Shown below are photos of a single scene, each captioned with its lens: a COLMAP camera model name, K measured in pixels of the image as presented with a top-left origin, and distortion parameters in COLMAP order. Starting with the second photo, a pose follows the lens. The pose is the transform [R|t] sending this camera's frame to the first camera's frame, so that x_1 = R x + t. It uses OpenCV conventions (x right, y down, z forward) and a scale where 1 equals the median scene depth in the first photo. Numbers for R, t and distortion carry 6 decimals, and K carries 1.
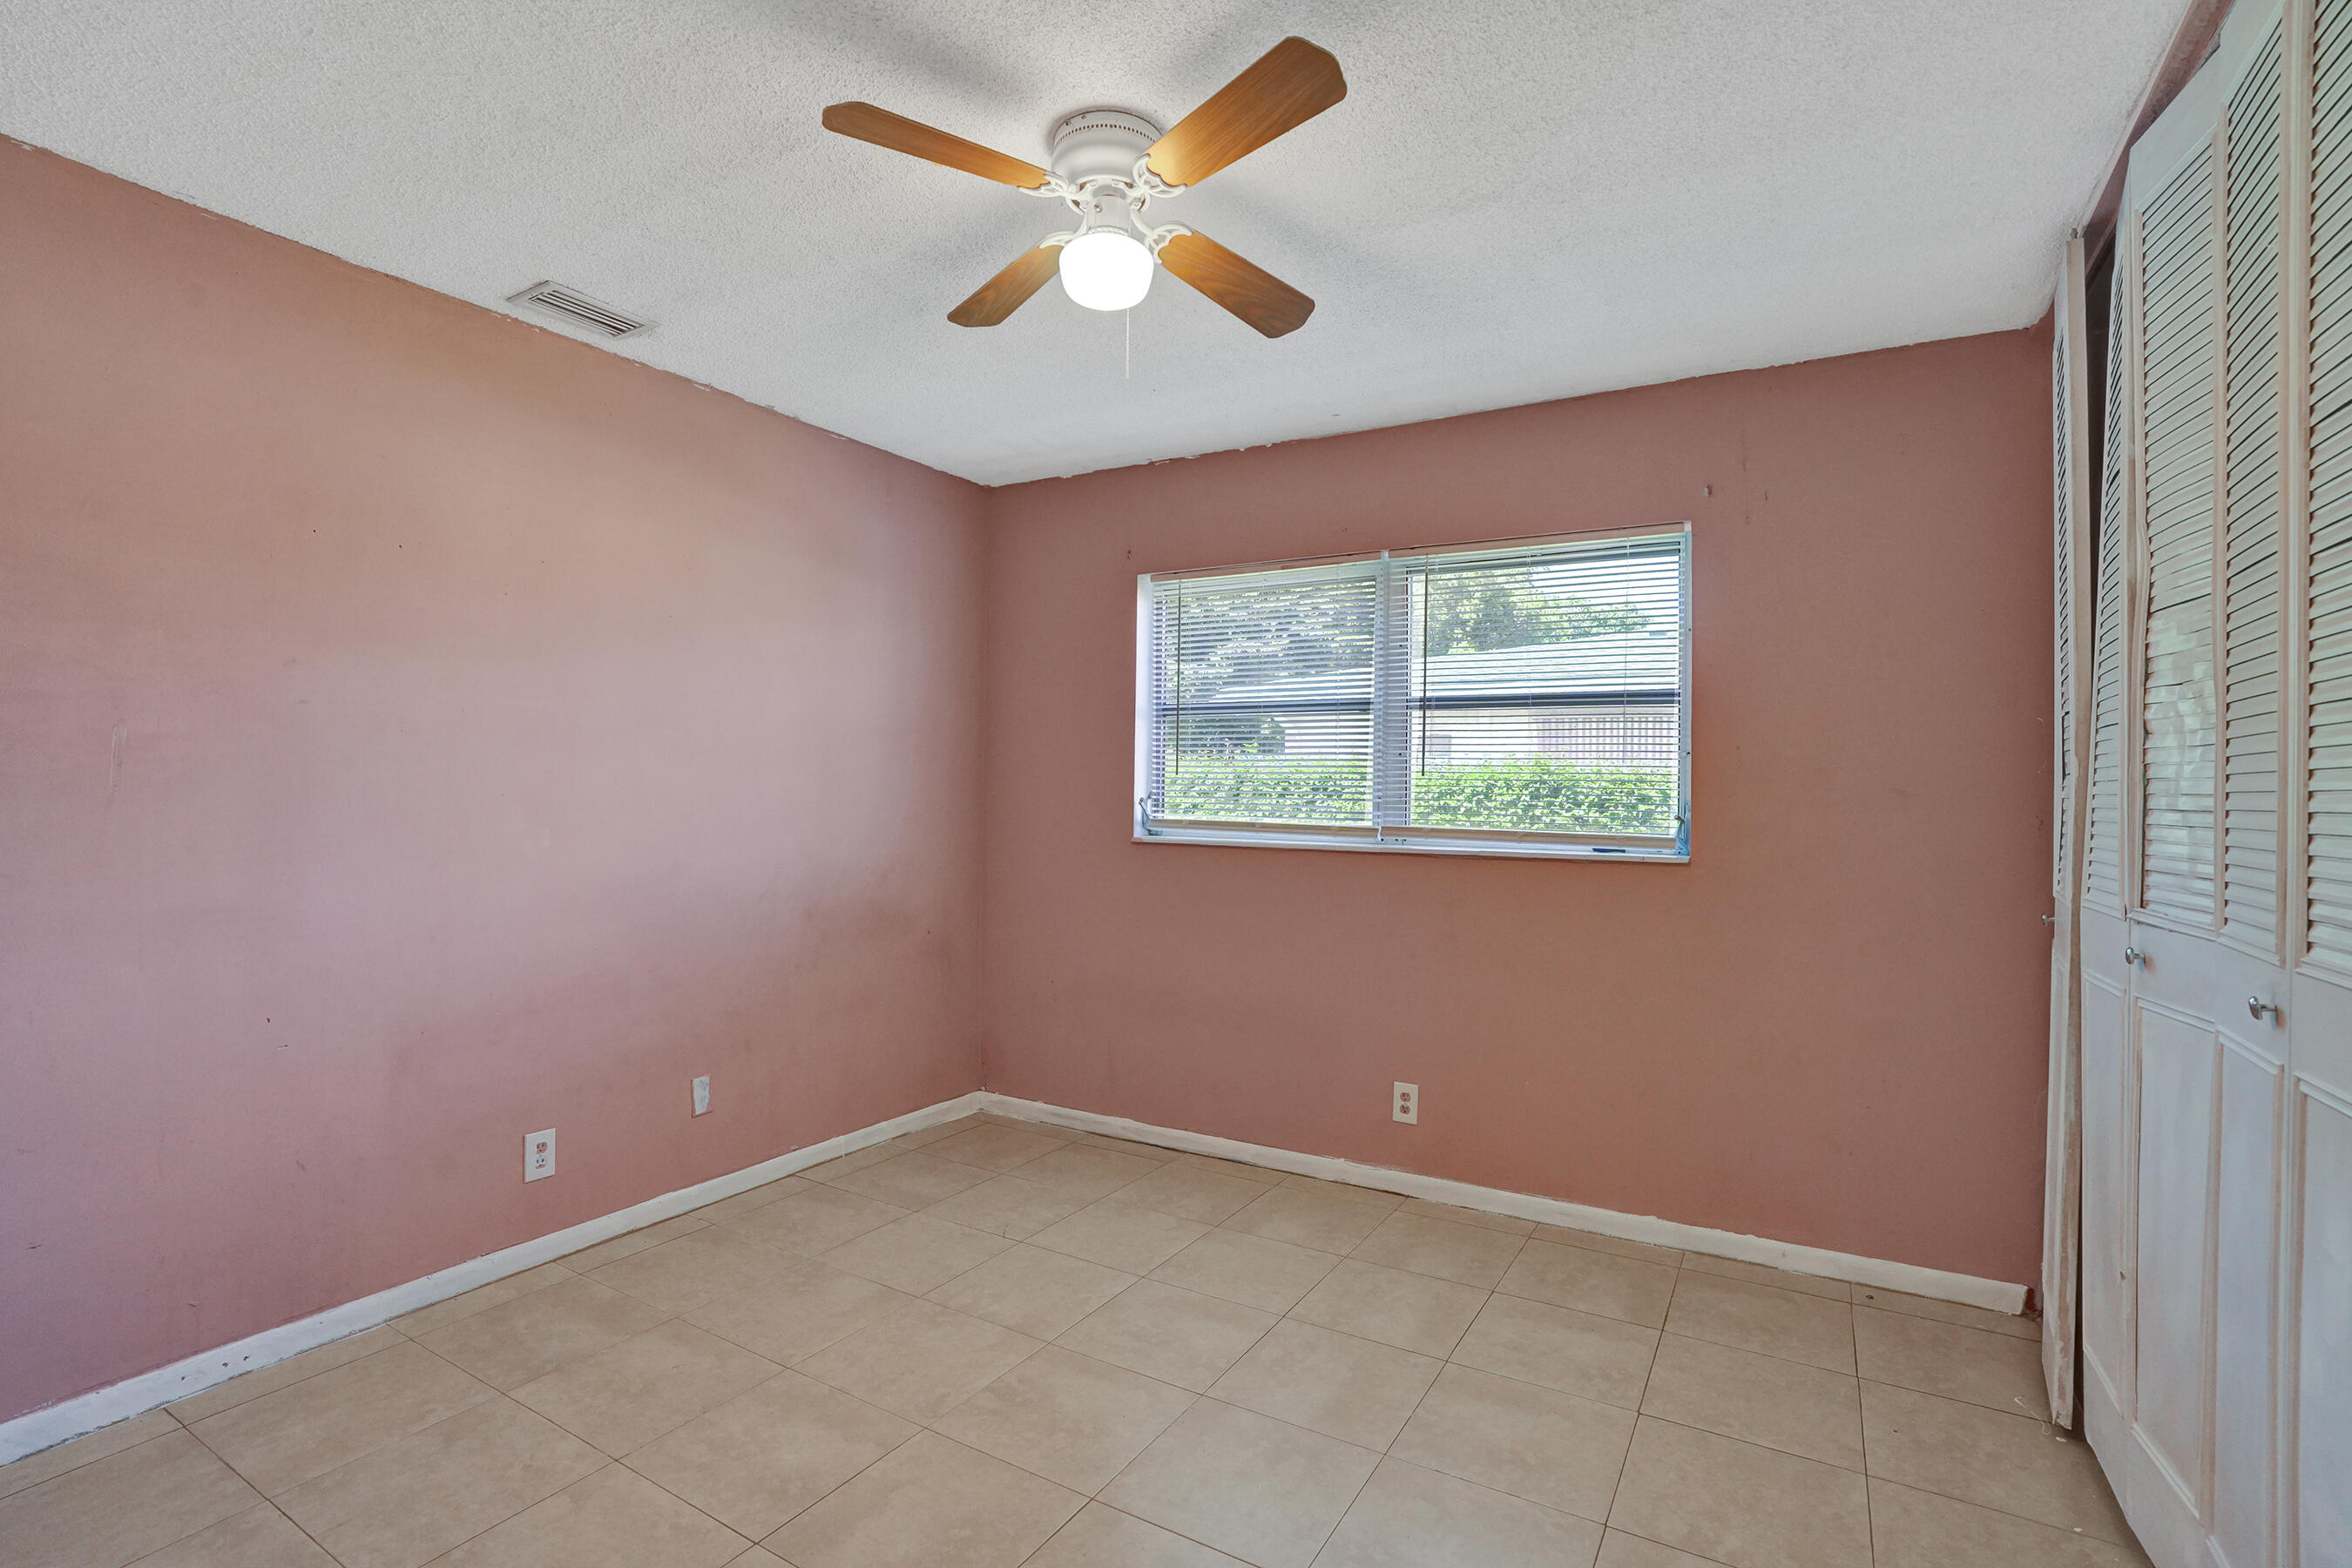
lens RADIAL K [[1090.7, 0, 1166.2], [0, 1090.7, 779.4], [0, 0, 1]] dist [-0.066180, 0.023636]
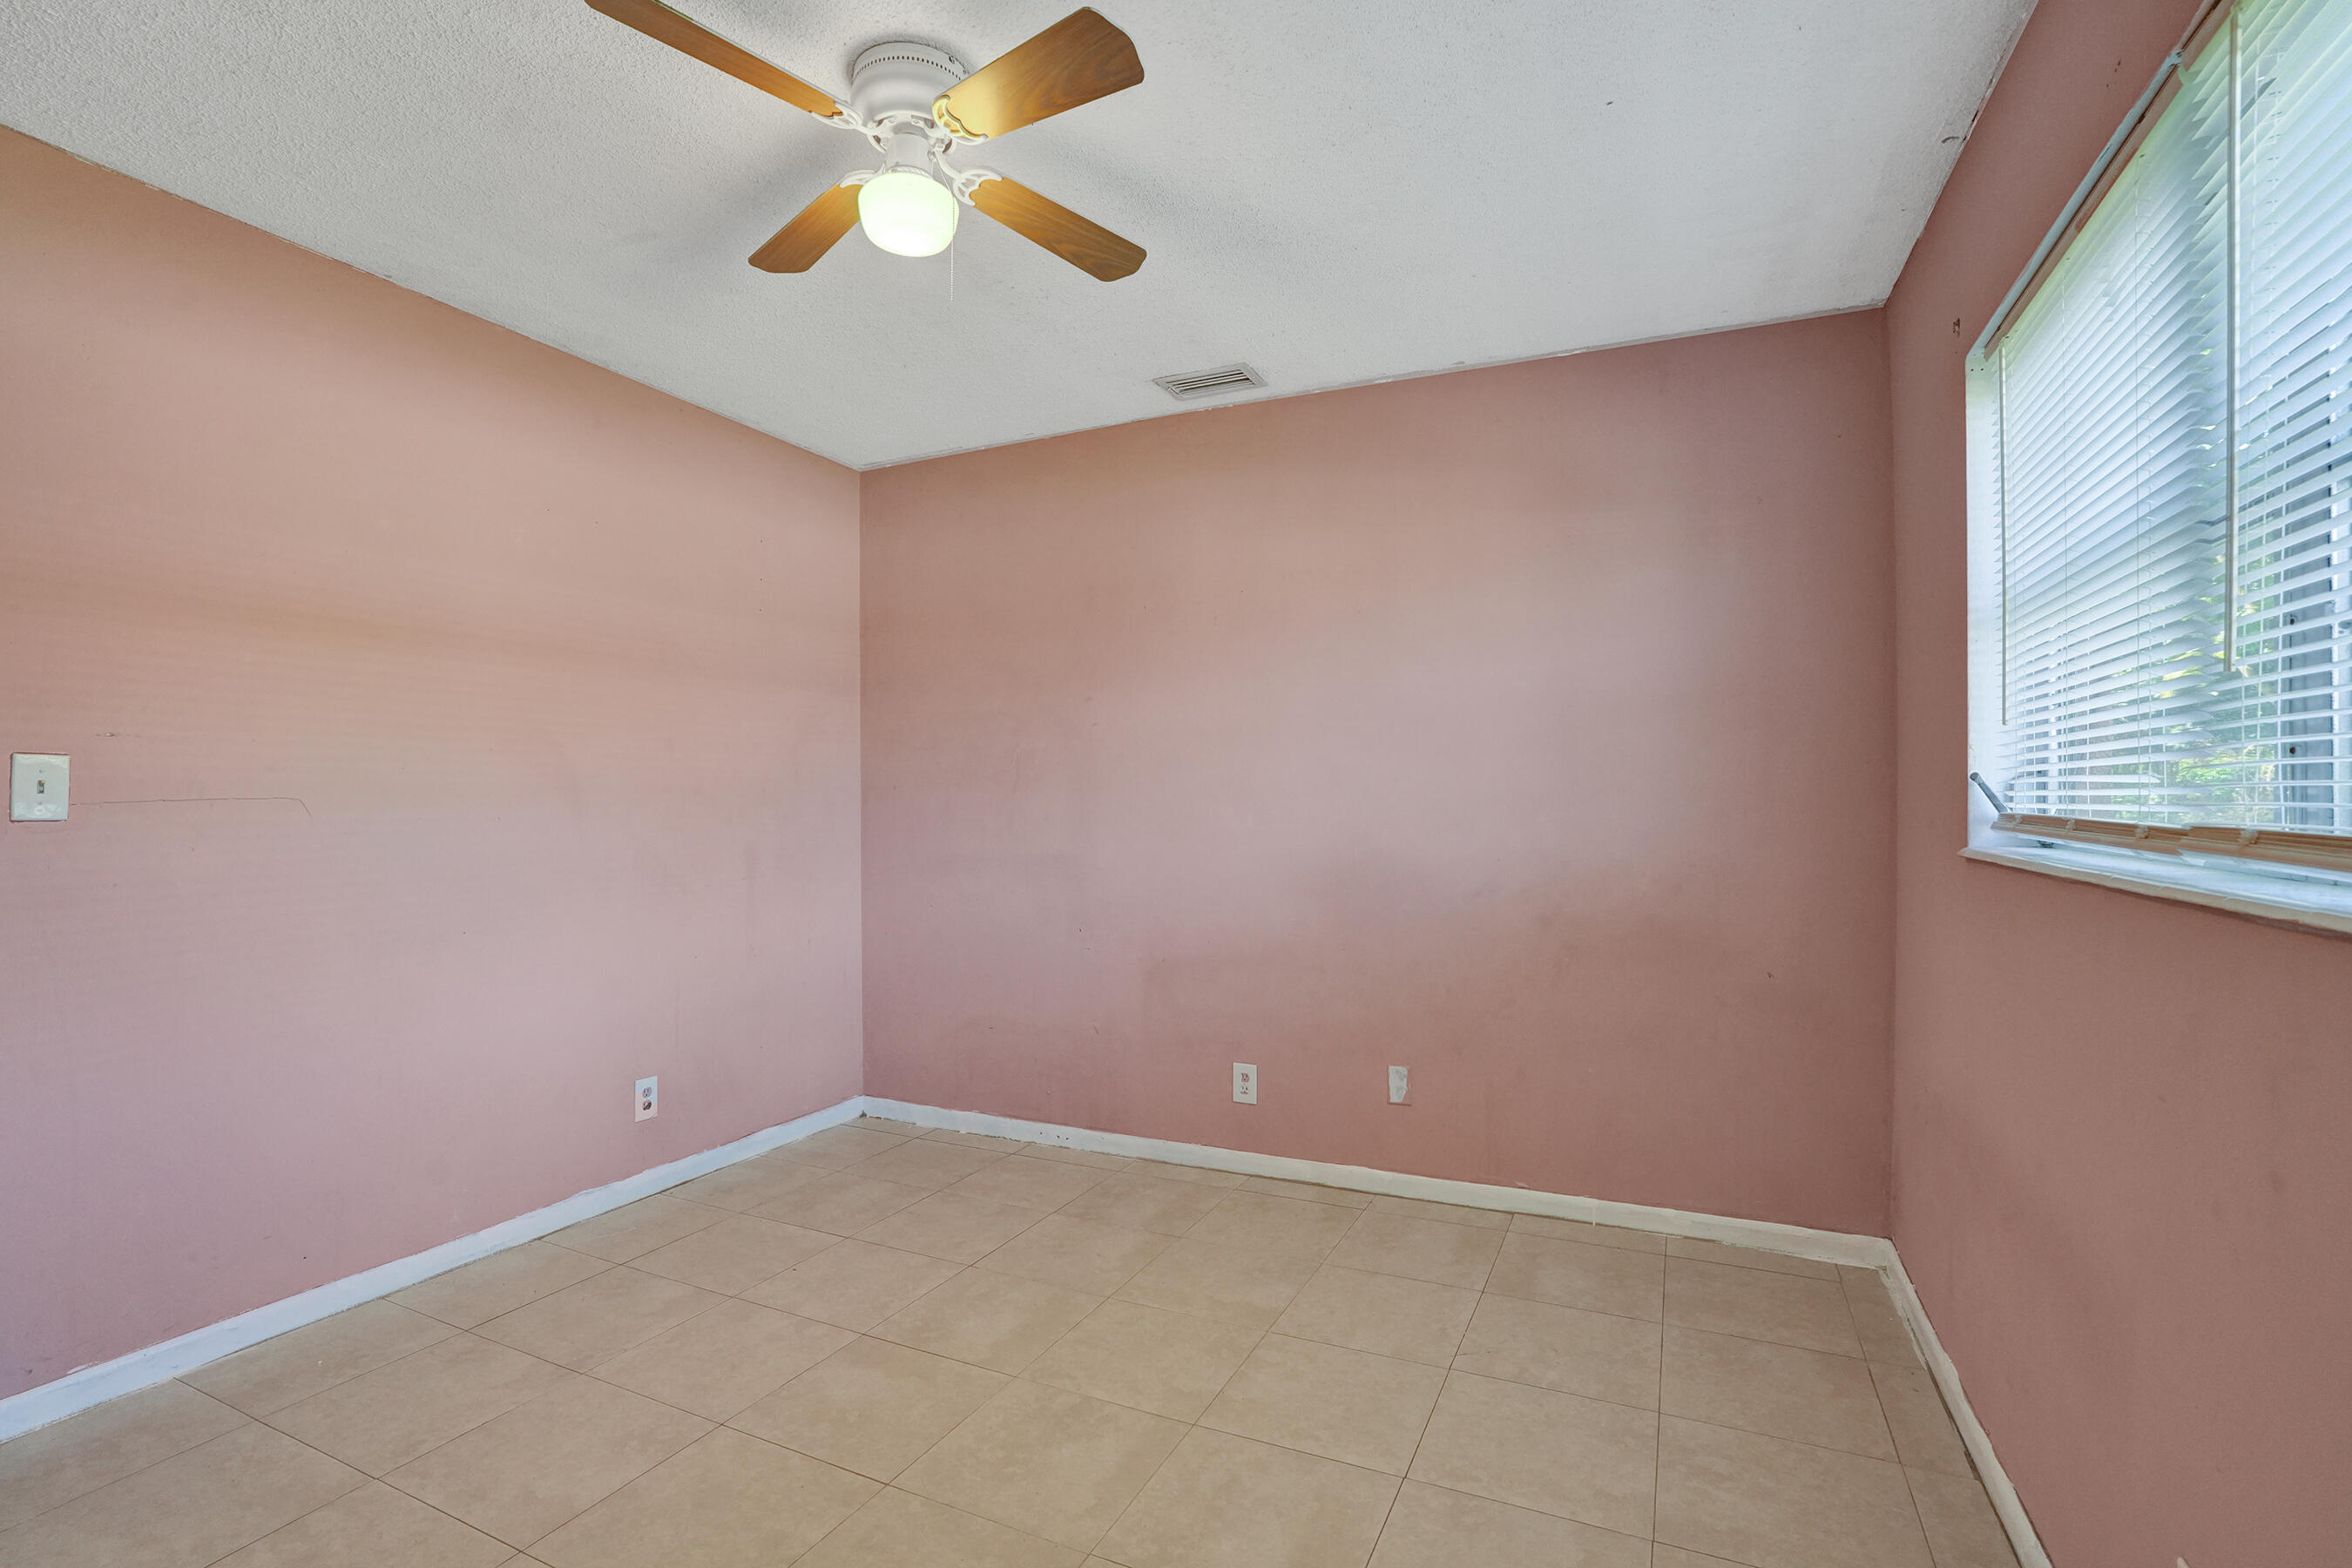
lens RADIAL K [[1090.7, 0, 1174.8], [0, 1090.7, 795.0], [0, 0, 1]] dist [-0.066180, 0.023636]
pose [[0.108140, -0.016456, -0.993999, 0.616004], [0.008736, 0.999840, -0.015603, 0.044081], [0.994097, -0.006997, 0.108266, 0.770769]]
